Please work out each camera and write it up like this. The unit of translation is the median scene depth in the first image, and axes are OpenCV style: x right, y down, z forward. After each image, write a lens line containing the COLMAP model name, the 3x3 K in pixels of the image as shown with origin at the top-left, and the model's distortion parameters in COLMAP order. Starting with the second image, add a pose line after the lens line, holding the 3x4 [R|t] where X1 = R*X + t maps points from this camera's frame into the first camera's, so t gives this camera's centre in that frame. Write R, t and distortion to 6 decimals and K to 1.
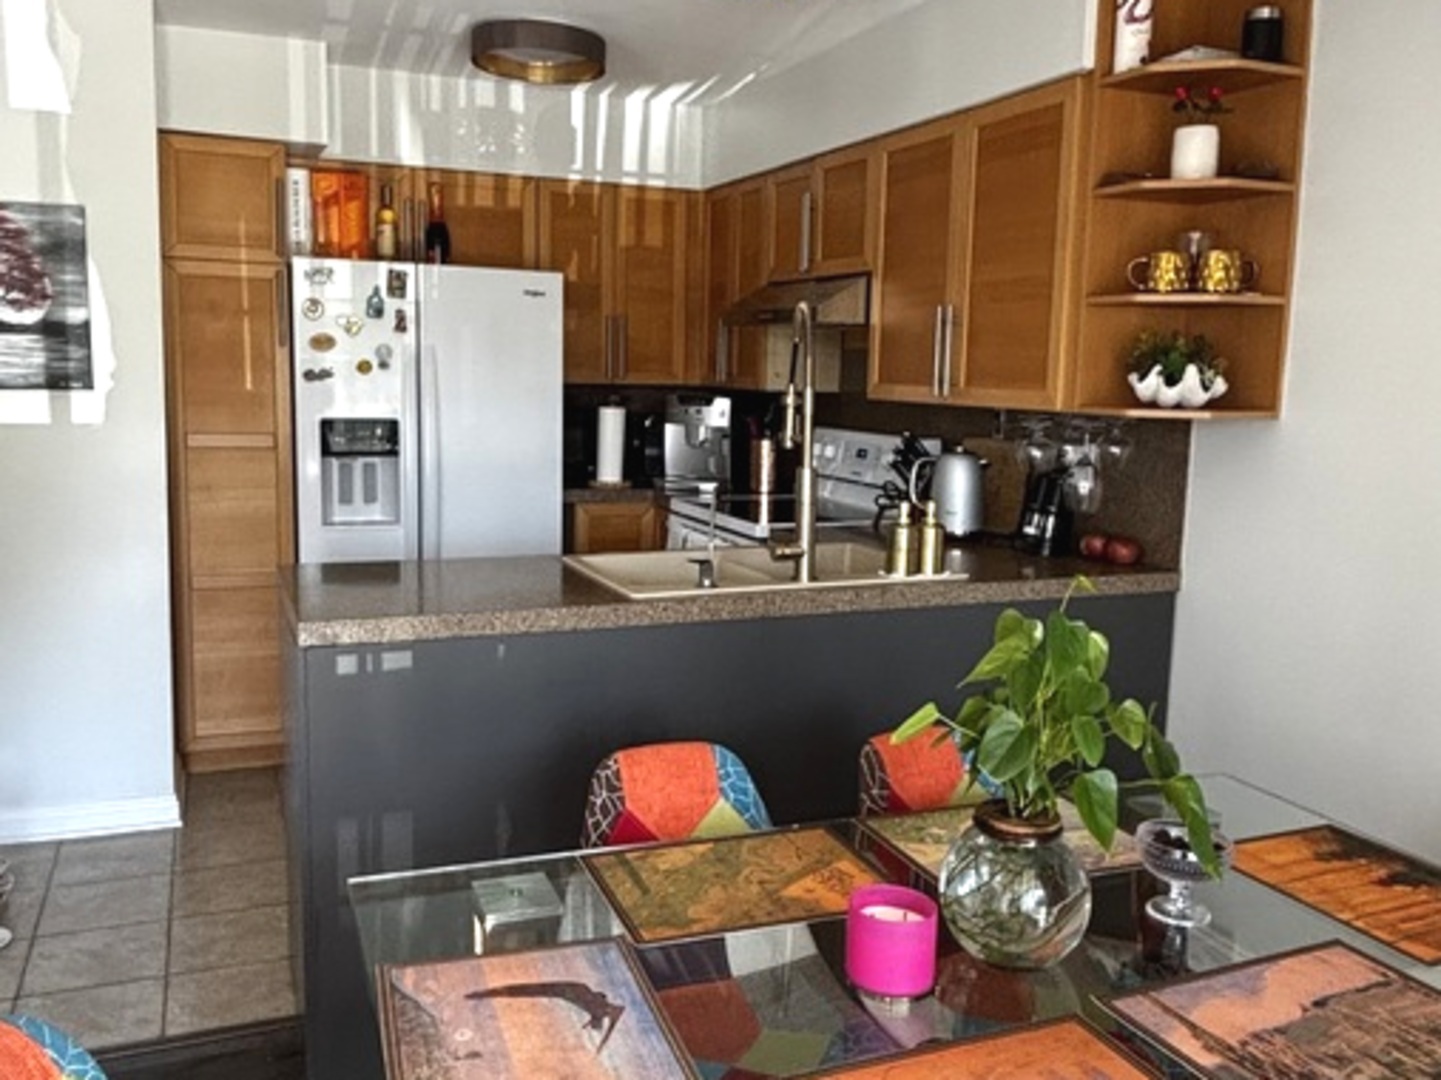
lens RADIAL K [[1244.9, 0, 720.5], [0, 1244.9, 540.0], [0, 0, 1]] dist [0.080803, 0.002737]
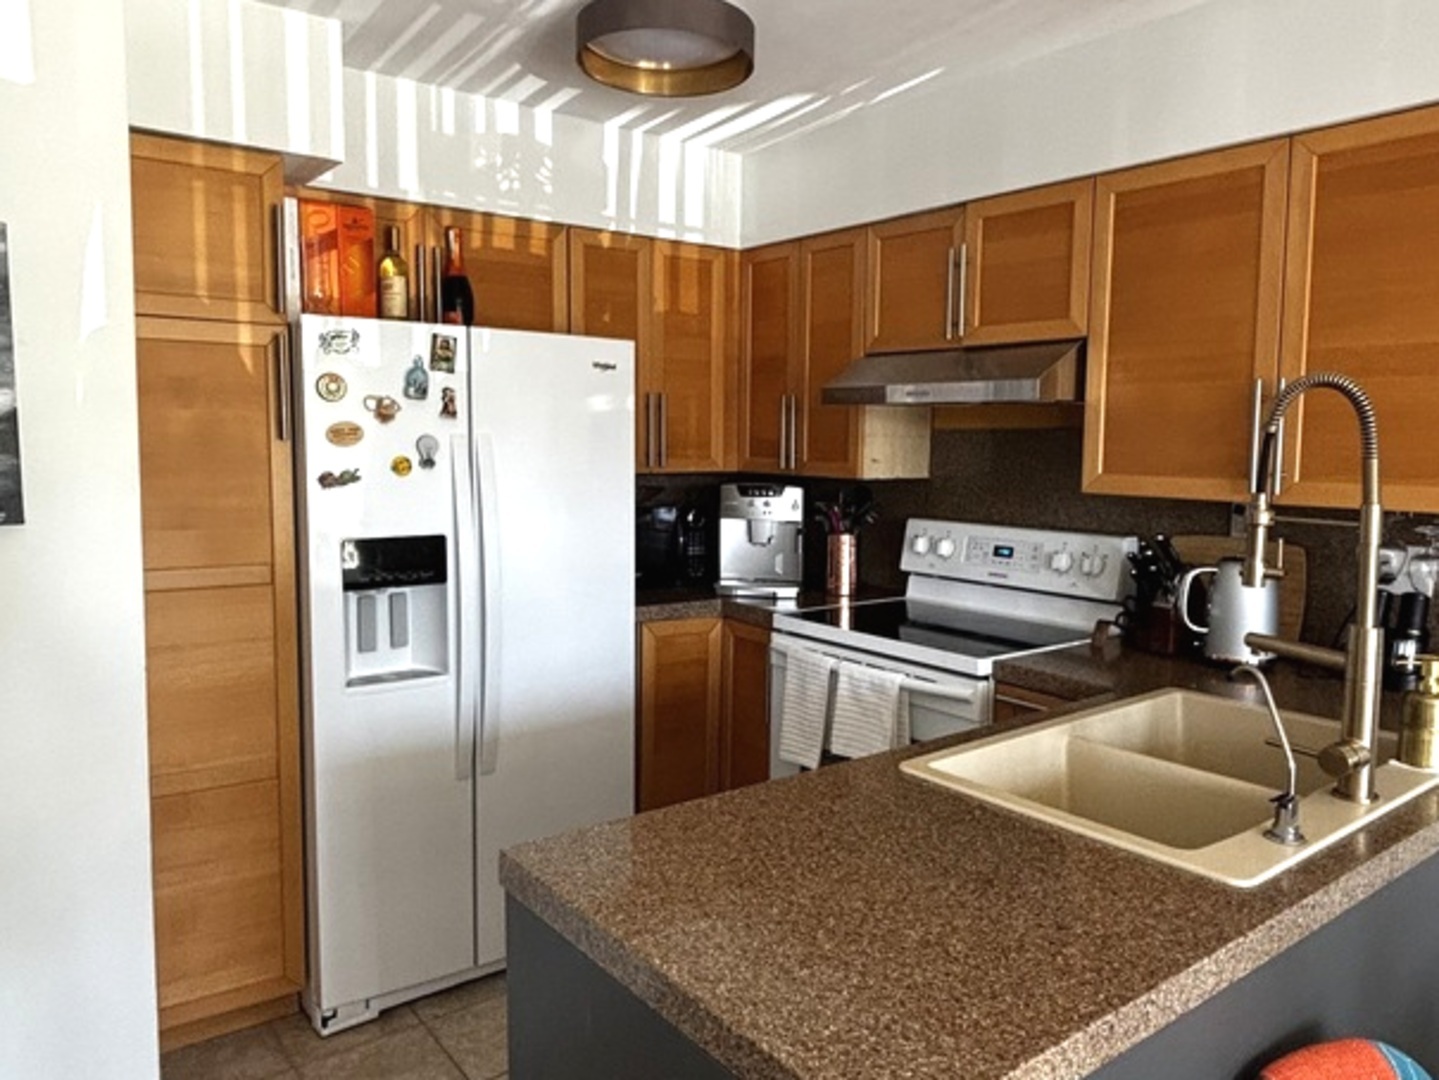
lens RADIAL K [[1046.5, 0, 719.5], [0, 1046.5, 540.0], [0, 0, 1]] dist [0.060362, -0.001085]
pose [[0.962961, -0.041389, 0.266445, -0.259437], [0.049716, 0.998461, -0.024580, -0.067578], [-0.265018, 0.036916, 0.963537, 0.346632]]
